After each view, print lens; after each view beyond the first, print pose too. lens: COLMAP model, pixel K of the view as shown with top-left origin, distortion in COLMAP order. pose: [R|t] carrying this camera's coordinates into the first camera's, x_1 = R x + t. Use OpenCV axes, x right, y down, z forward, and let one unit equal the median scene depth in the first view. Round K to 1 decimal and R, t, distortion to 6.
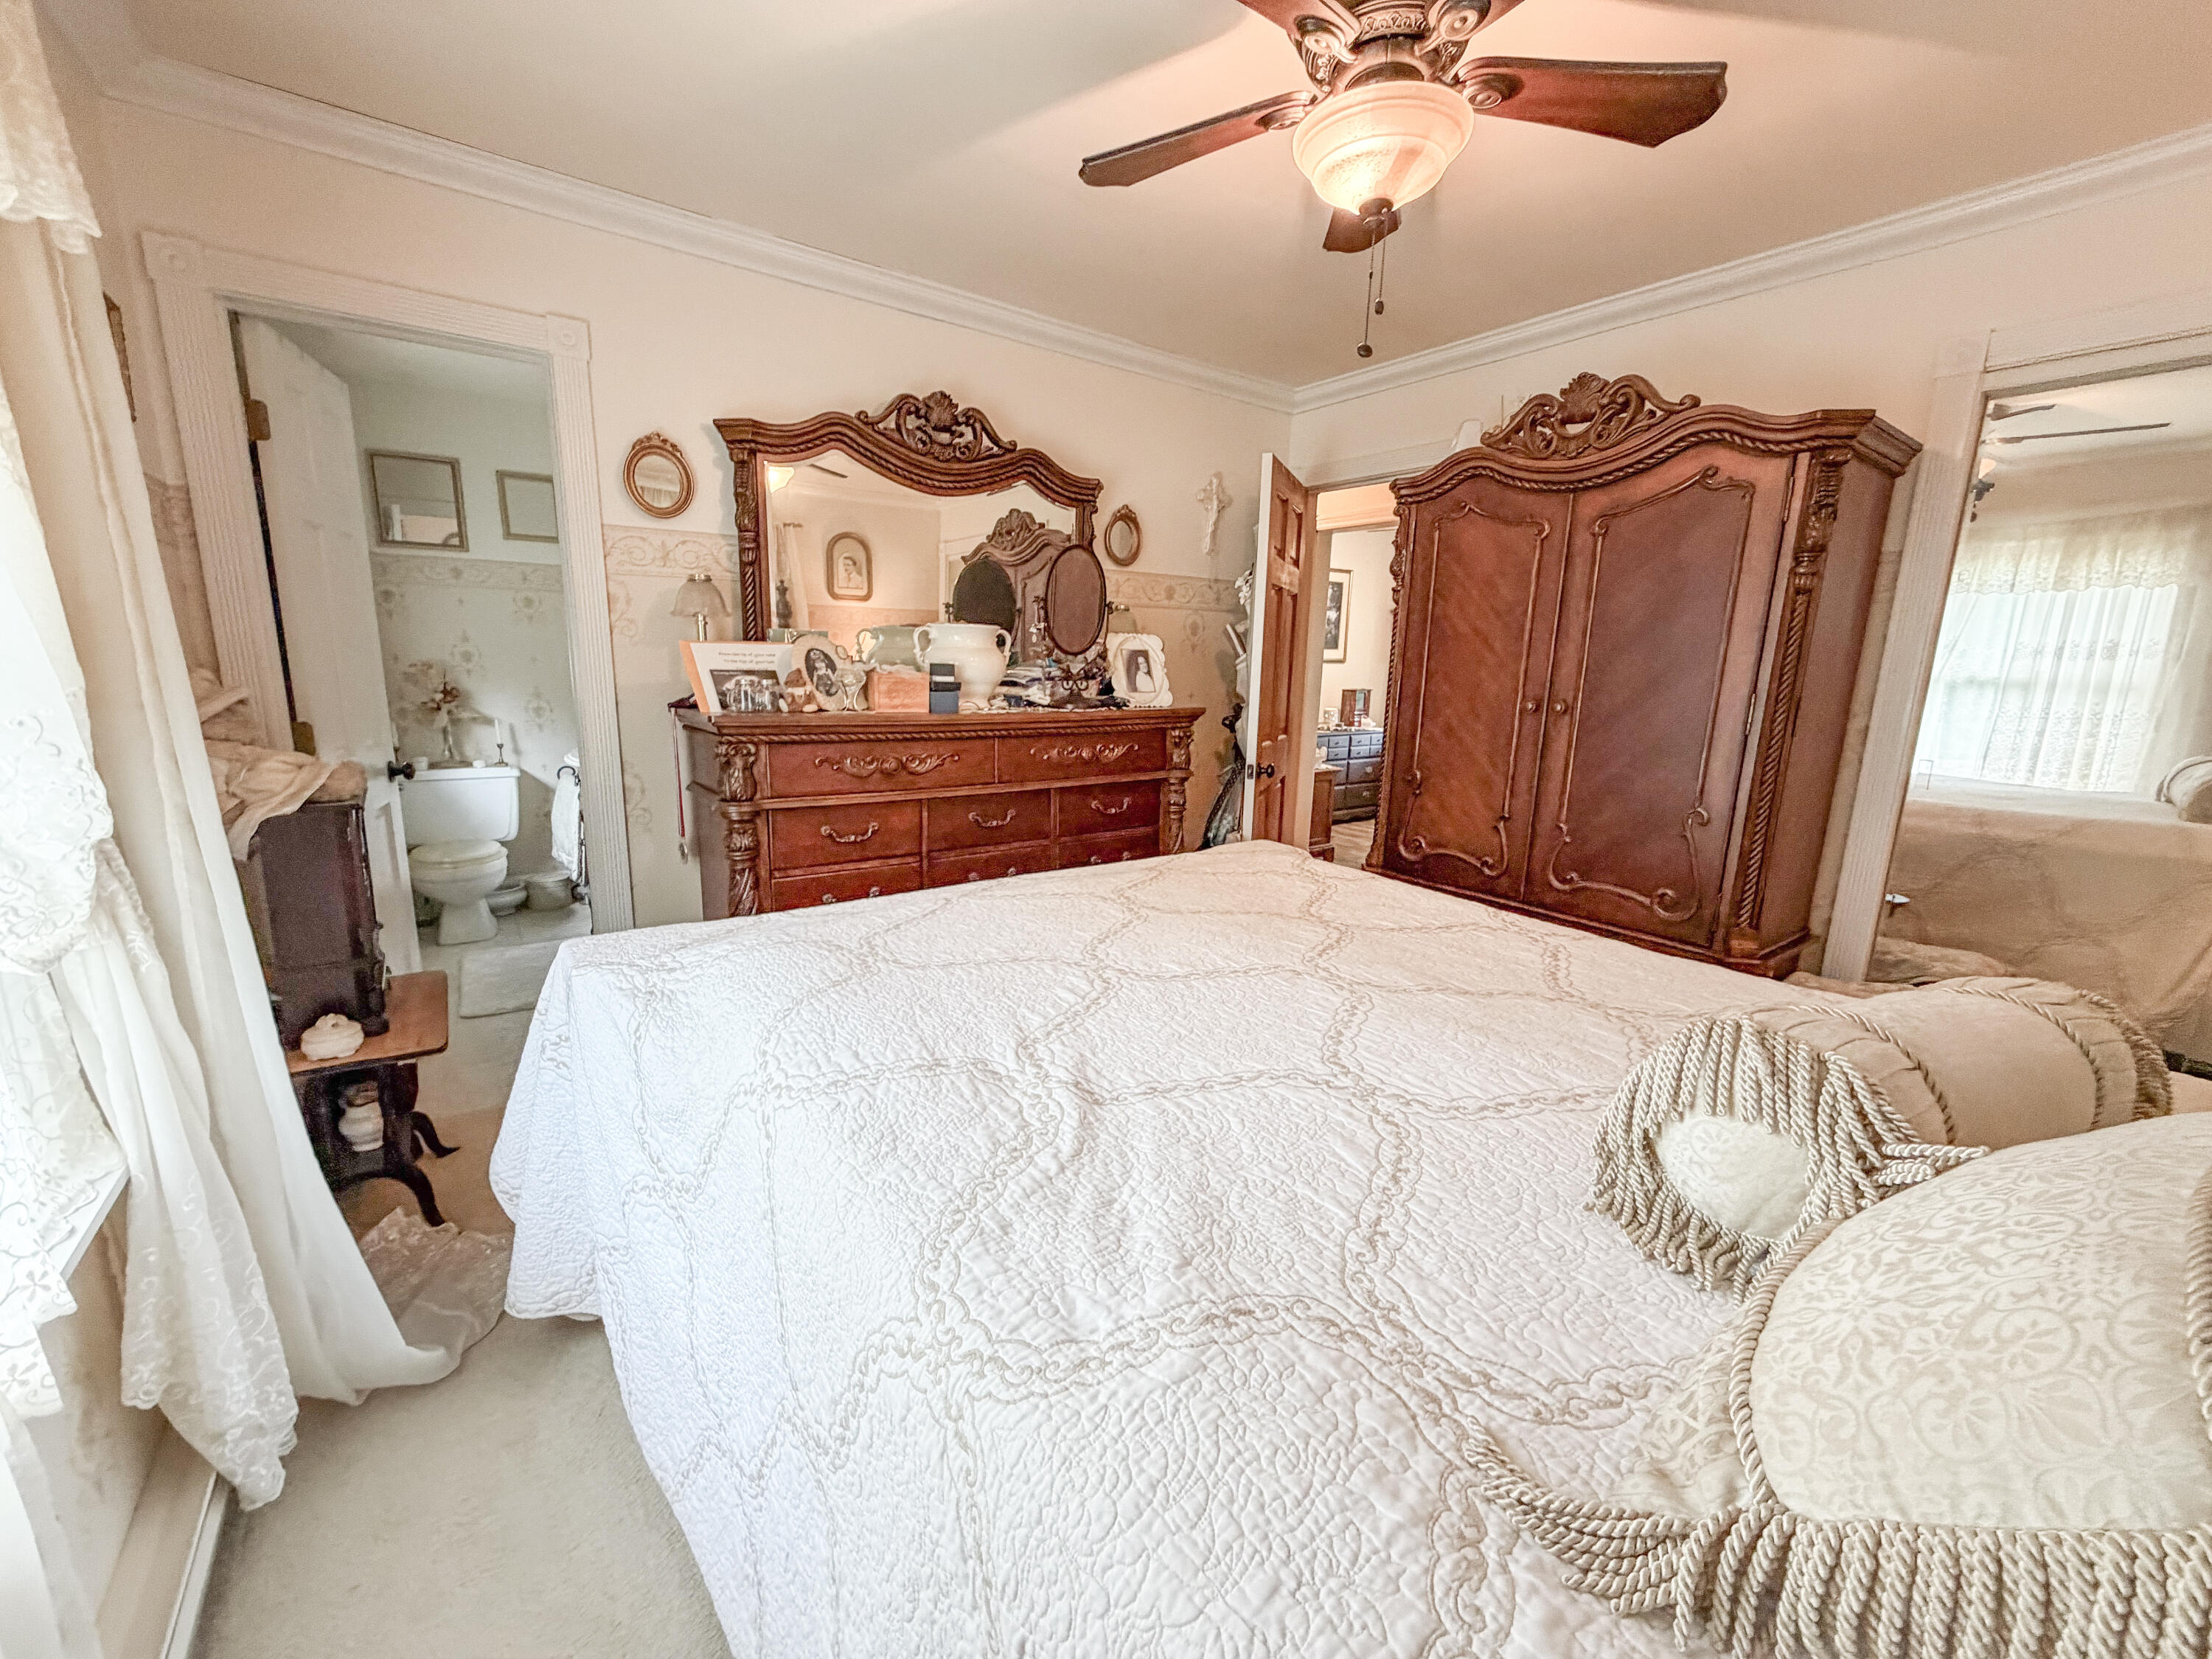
lens RADIAL K [[876.1, 0, 1100.2], [0, 876.1, 831.6], [0, 0, 1]] dist [-0.000781, -0.000209]
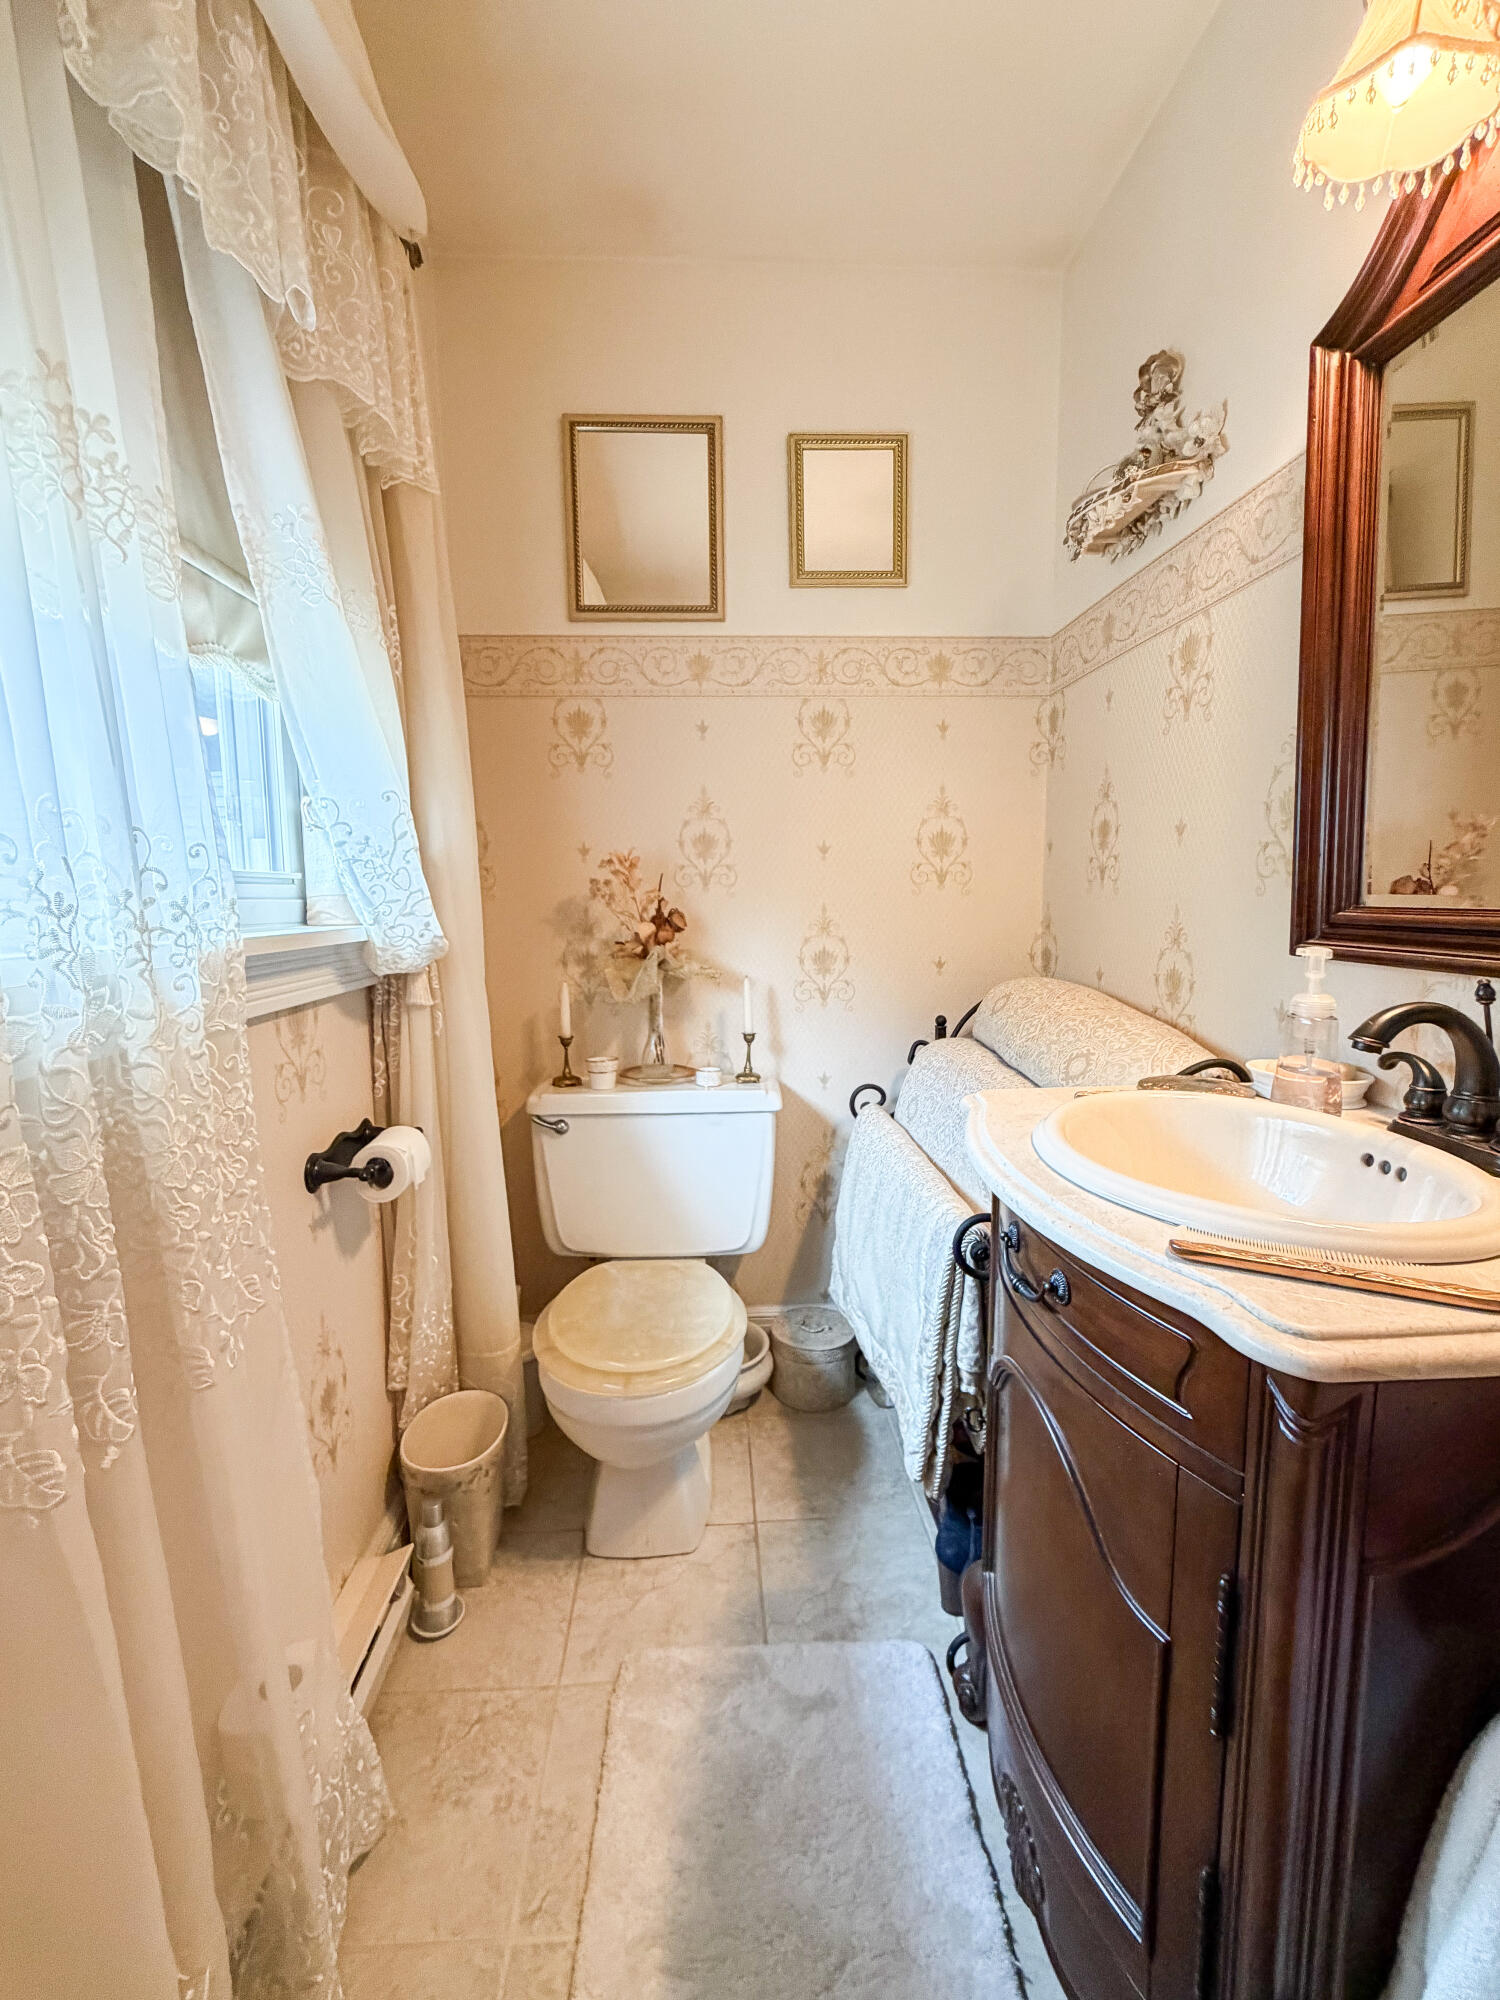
lens RADIAL K [[792.1, 0, 749.3], [0, 792.1, 995.3], [0, 0, 1]] dist [-0.000781, -0.000209]
pose [[0.838930, 0.030354, -0.543393, -0.469360], [-0.075115, 0.995346, -0.060368, -0.095872], [0.539031, 0.091461, 0.837305, 0.664308]]
